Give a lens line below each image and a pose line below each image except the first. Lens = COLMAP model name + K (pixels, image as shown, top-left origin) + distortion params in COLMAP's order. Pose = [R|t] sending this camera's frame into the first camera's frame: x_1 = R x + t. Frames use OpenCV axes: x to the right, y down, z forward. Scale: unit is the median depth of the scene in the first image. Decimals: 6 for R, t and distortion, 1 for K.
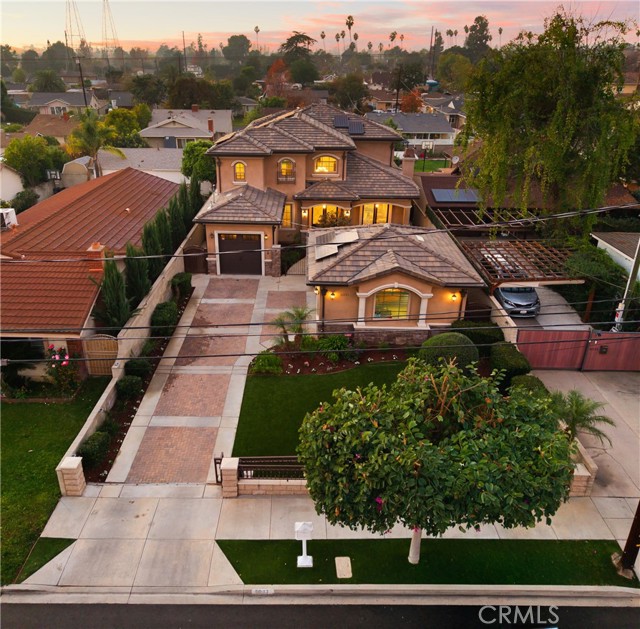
lens RADIAL K [[571.1, 0, 320.0], [0, 571.1, 314.5], [0, 0, 1]] dist [0.044659, -0.072154]
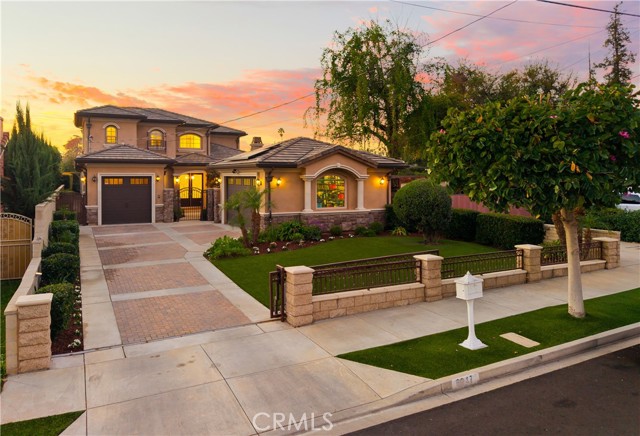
lens RADIAL K [[467.8, 0, 320.9], [0, 467.8, 174.5], [0, 0, 1]] dist [0.007065, -0.006012]
pose [[0.889157, -0.022284, 0.457059, -0.269168], [0.208249, 0.909096, -0.360801, 0.251327], [-0.407470, 0.415991, 0.812969, 0.329013]]
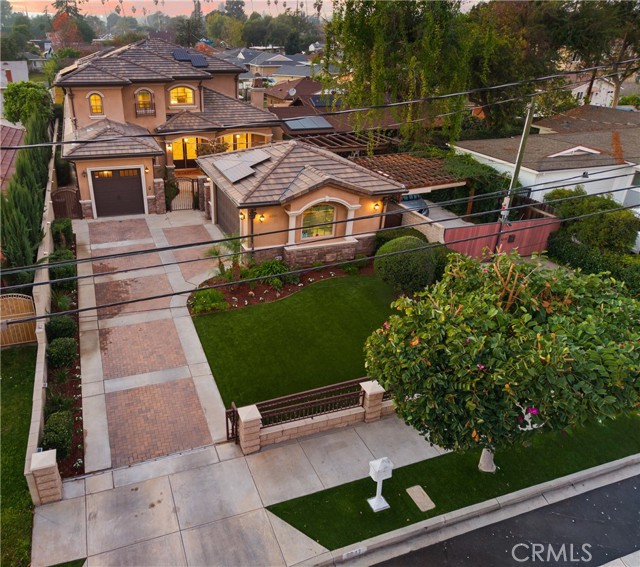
lens RADIAL K [[509.0, 0, 275.2], [0, 509.0, 283.8], [0, 0, 1]] dist [0.009192, -0.010352]
pose [[0.944914, -0.146021, 0.292942, -0.213264], [0.131970, 0.988968, 0.067281, 0.020237], [-0.299534, -0.024915, 0.953760, 0.200615]]
